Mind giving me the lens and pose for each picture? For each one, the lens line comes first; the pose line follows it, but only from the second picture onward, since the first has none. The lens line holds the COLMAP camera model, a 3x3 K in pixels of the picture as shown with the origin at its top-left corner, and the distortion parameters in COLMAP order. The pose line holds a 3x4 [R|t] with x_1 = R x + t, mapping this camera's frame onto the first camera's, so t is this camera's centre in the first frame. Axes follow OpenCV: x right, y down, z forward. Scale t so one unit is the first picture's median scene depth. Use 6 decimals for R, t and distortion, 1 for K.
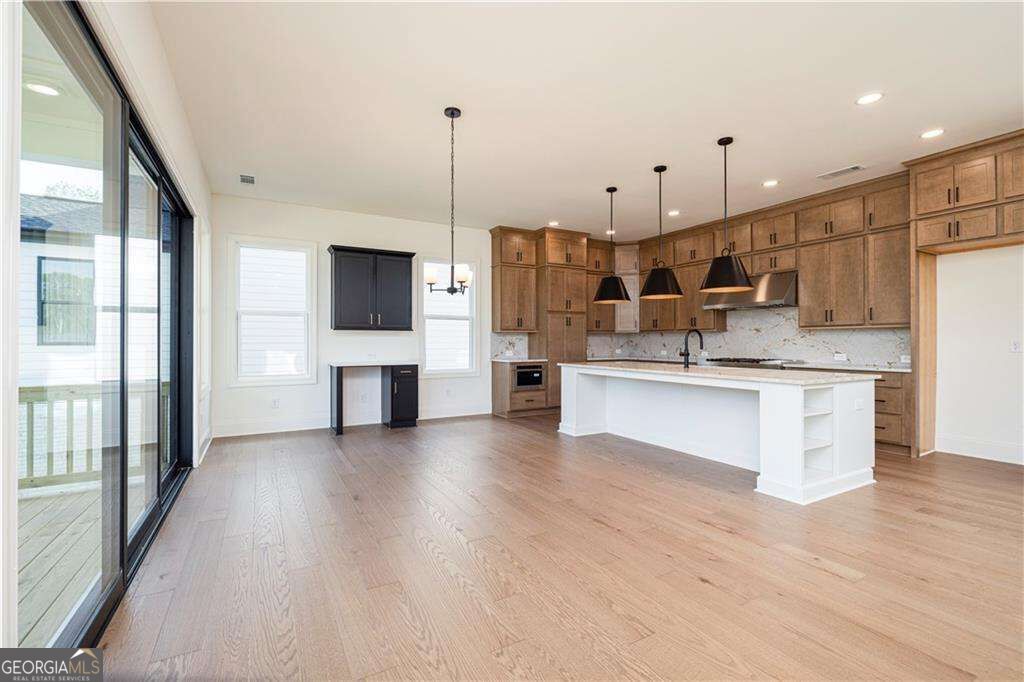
lens RADIAL K [[448.1, 0, 512.0], [0, 448.1, 341.0], [0, 0, 1]] dist [-0.011281, 0.000007]
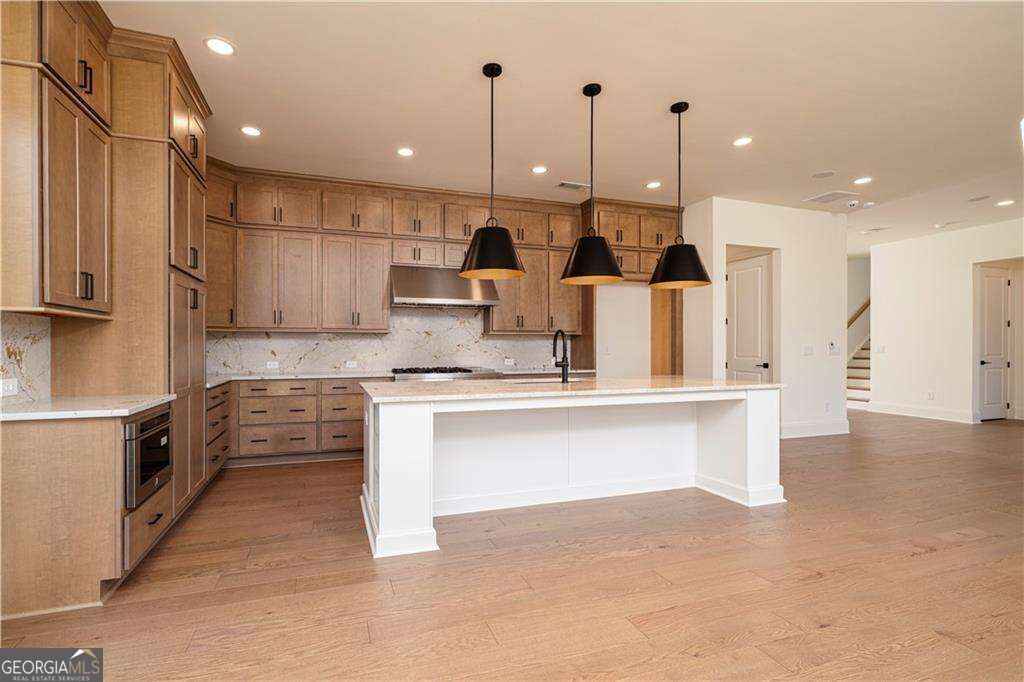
lens RADIAL K [[453.6, 0, 473.5], [0, 453.6, 349.6], [0, 0, 1]] dist [0.000958, 0.000190]
pose [[0.194968, -0.001277, 0.980809, -0.290255], [-0.000028, 0.999999, 0.001307, 0.005410], [-0.980810, -0.000282, 0.194968, 0.817281]]
